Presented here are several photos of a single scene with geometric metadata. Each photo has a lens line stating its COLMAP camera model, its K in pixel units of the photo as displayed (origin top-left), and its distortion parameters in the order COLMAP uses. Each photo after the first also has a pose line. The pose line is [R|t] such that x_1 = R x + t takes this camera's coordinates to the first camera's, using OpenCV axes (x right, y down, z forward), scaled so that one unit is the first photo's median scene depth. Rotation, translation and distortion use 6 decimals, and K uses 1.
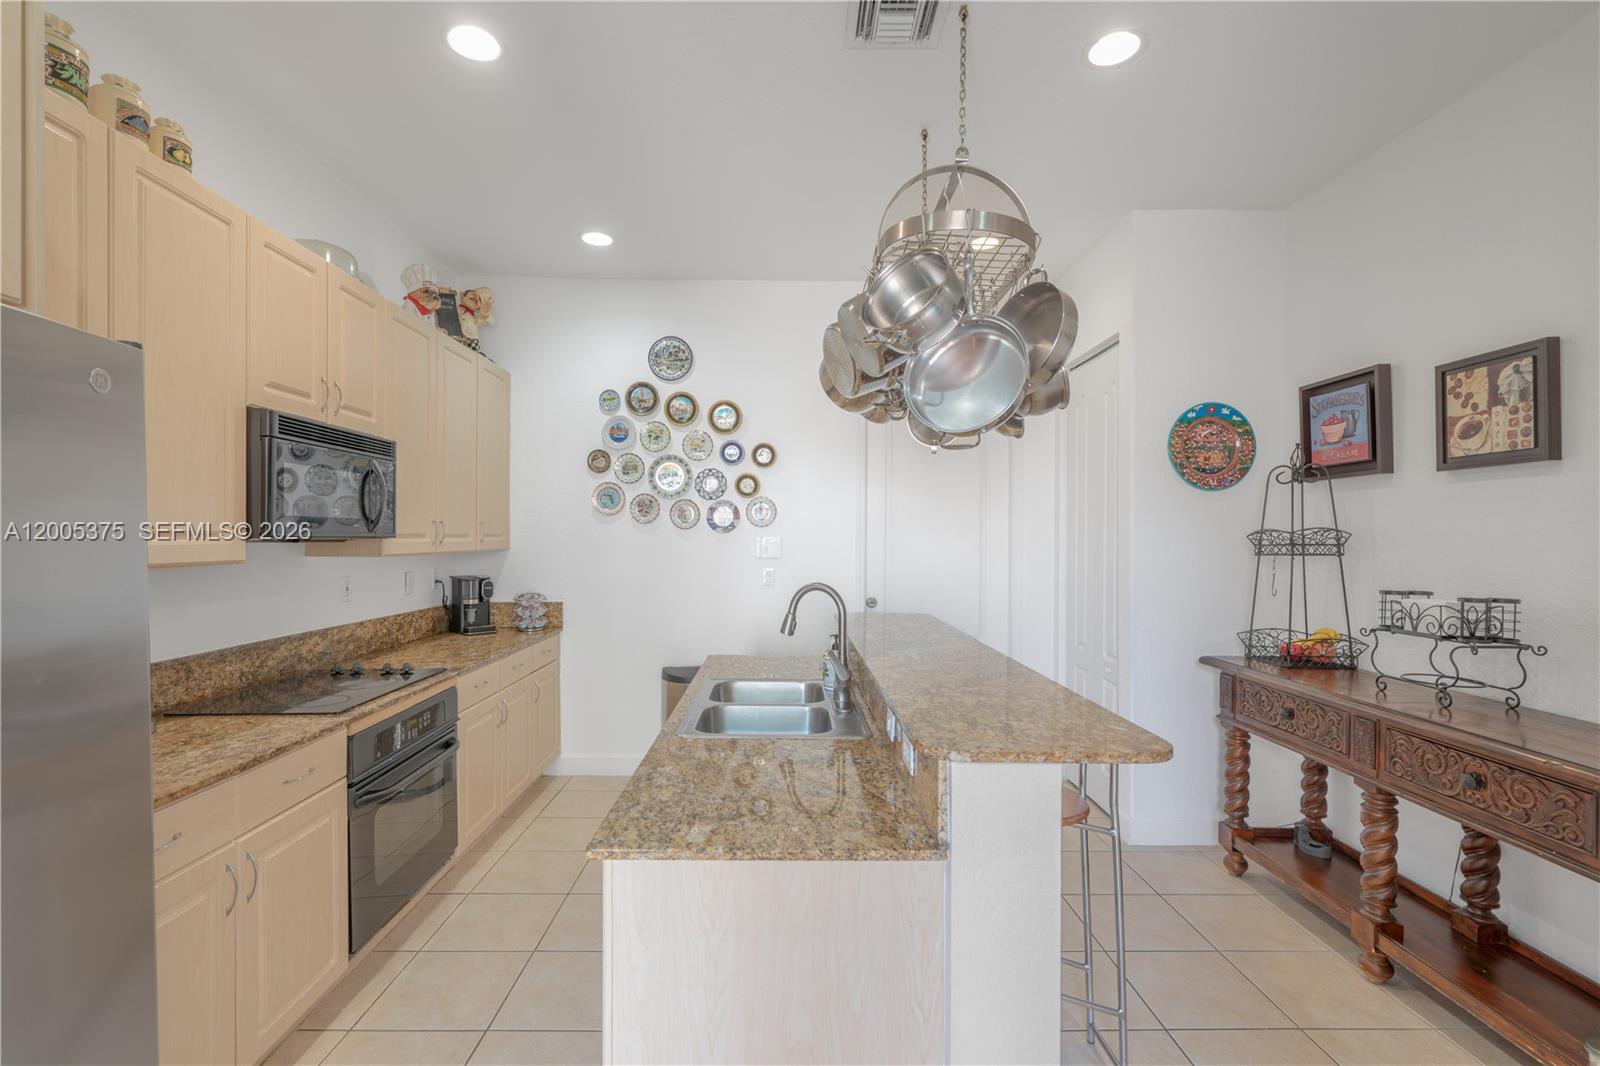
lens RADIAL K [[725.0, 0, 774.7], [0, 725.0, 541.7], [0, 0, 1]] dist [-0.000894, 0.000115]
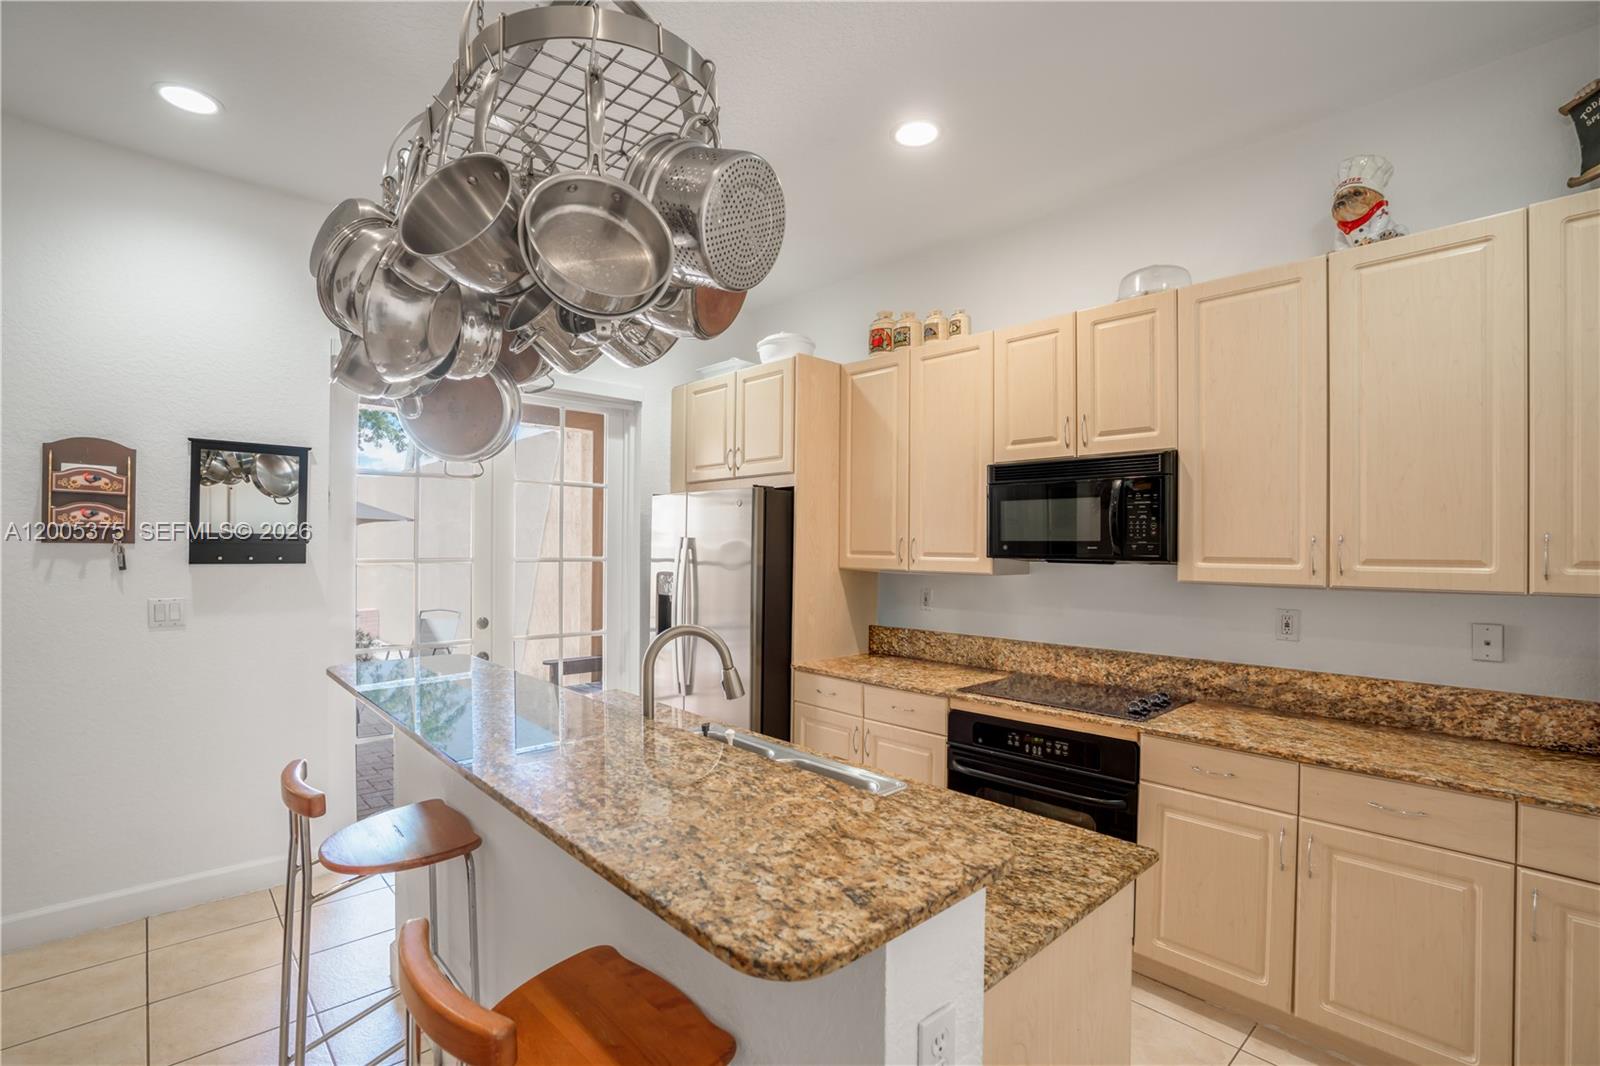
lens RADIAL K [[725.0, 0, 798.8], [0, 725.0, 536.5], [0, 0, 1]] dist [-0.000894, 0.000115]
pose [[-0.713904, -0.013549, -0.700113, 0.314439], [-0.010473, 0.999908, -0.008672, -0.017765], [0.700166, 0.001141, -0.713980, 1.017129]]
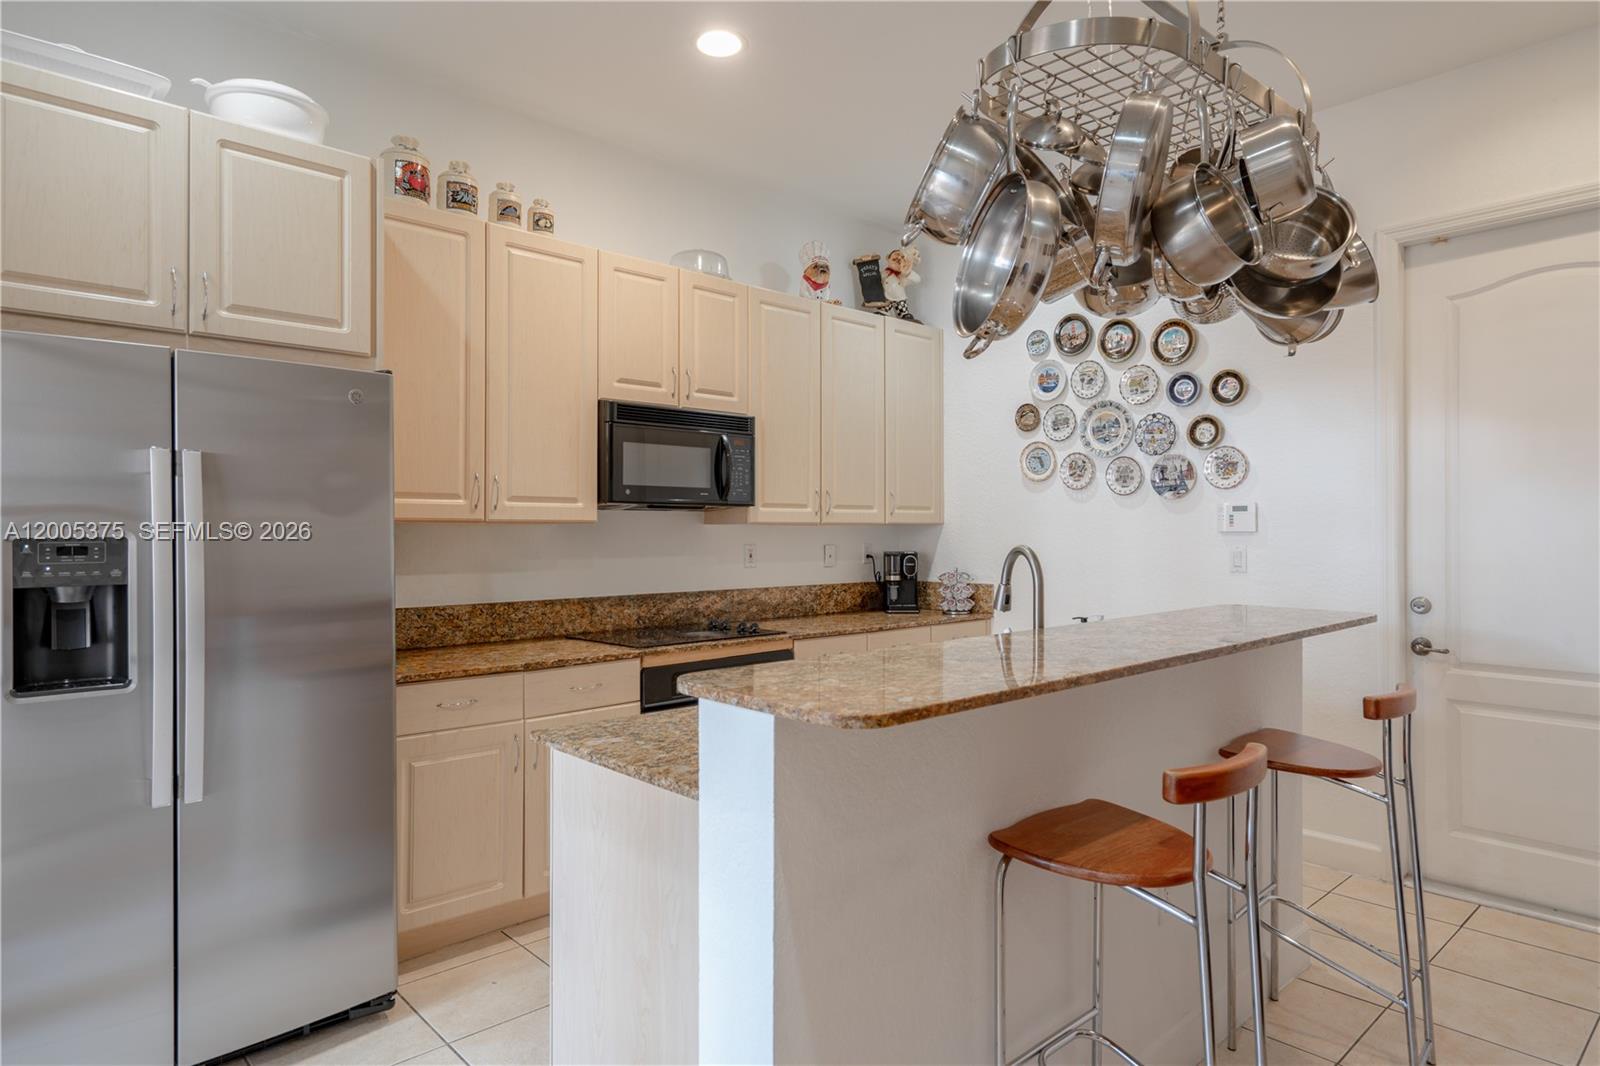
lens RADIAL K [[923.4, 0, 797.5], [0, 923.4, 533.1], [0, 0, 1]] dist [-0.013686, 0.002395]
pose [[0.677083, -0.002739, -0.735902, 0.409387], [-0.001152, 0.999988, -0.004782, 0.031707], [0.735906, 0.004085, 0.677071, 0.092919]]
